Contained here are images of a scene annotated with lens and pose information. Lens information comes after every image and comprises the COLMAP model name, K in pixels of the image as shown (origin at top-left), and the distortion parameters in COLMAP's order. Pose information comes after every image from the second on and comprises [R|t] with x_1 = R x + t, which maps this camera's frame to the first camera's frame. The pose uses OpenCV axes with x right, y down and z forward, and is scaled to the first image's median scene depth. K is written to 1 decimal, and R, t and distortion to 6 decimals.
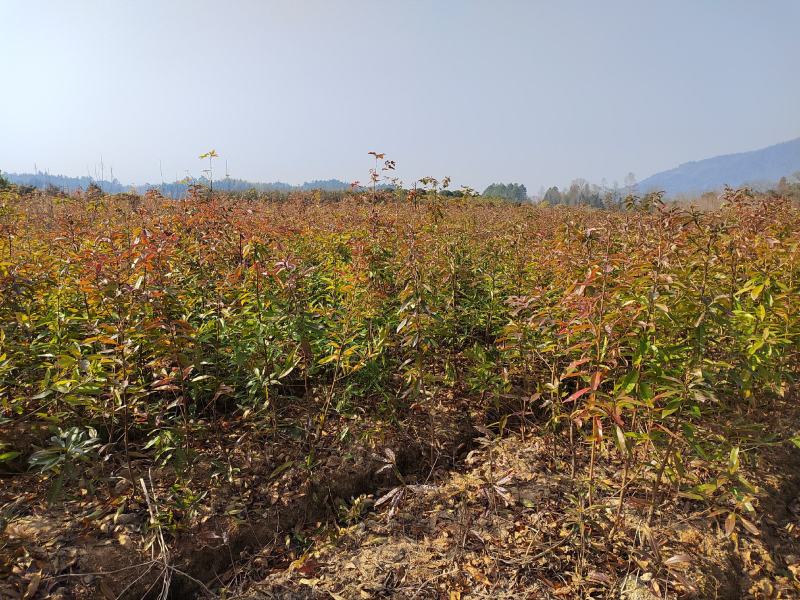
lens RADIAL K [[494.6, 0, 398.5], [0, 494.6, 292.4], [0, 0, 1]] dist [0.001094, -0.025693]
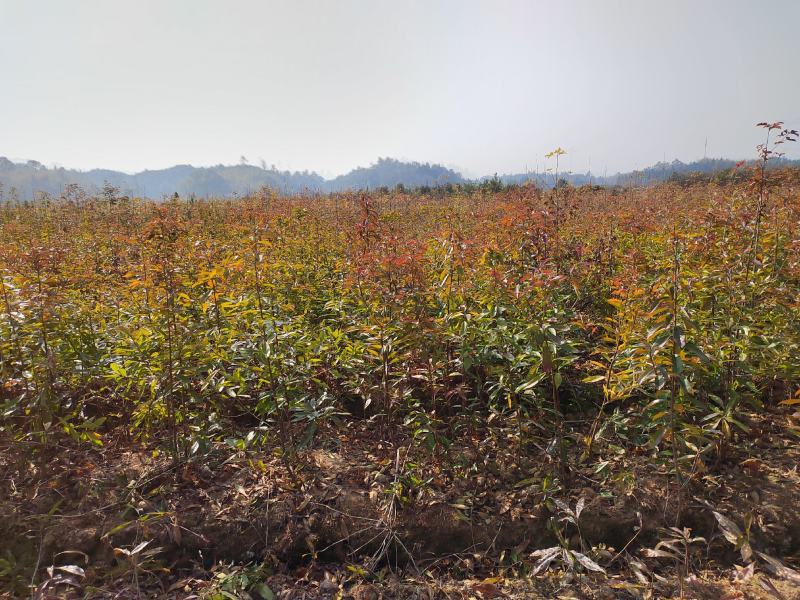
lens RADIAL K [[494.6, 0, 398.5], [0, 494.6, 292.4], [0, 0, 1]] dist [0.001094, -0.025693]
pose [[0.690015, 0.064419, -0.720923, 0.312727], [-0.052147, 0.997868, 0.039255, -0.043876], [0.721914, 0.010508, 0.691903, 0.182065]]
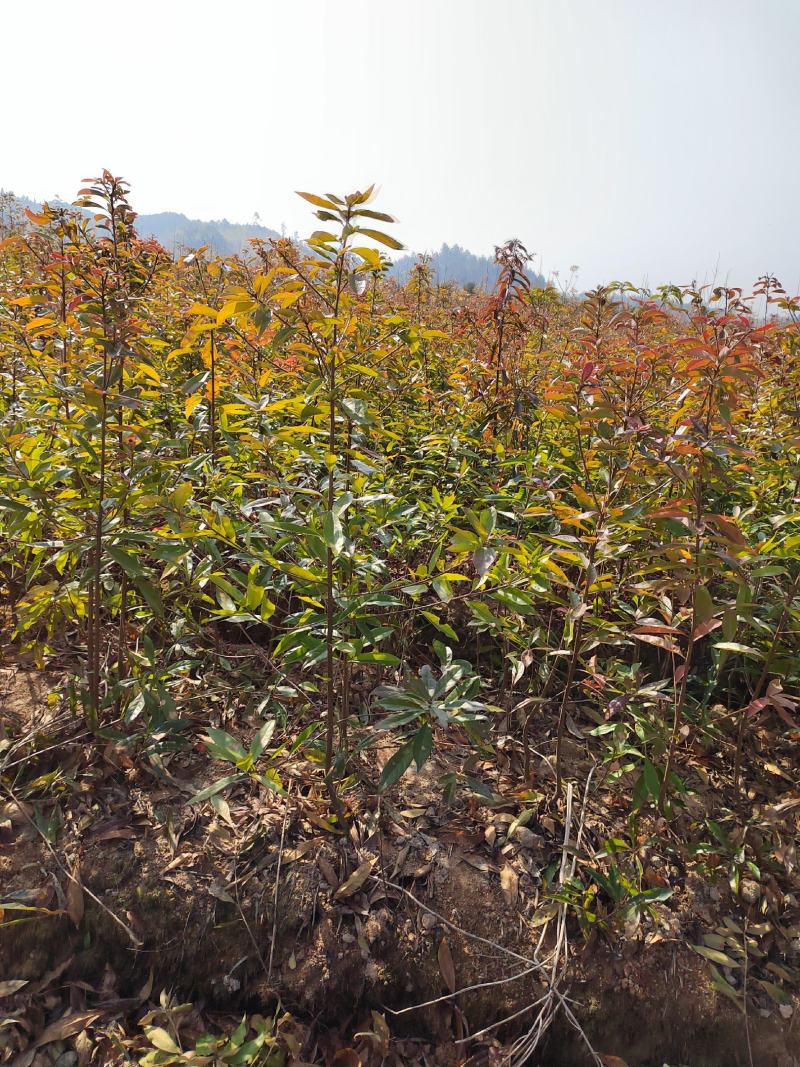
lens RADIAL K [[703.1, 0, 400.0], [0, 703.1, 533.5], [0, 0, 1]] dist [0.055007, -0.069522]
pose [[0.614108, 0.271160, -0.741177, -0.143533], [-0.199806, 0.961947, 0.186378, 0.010957], [0.763511, 0.033635, 0.644918, 0.362716]]
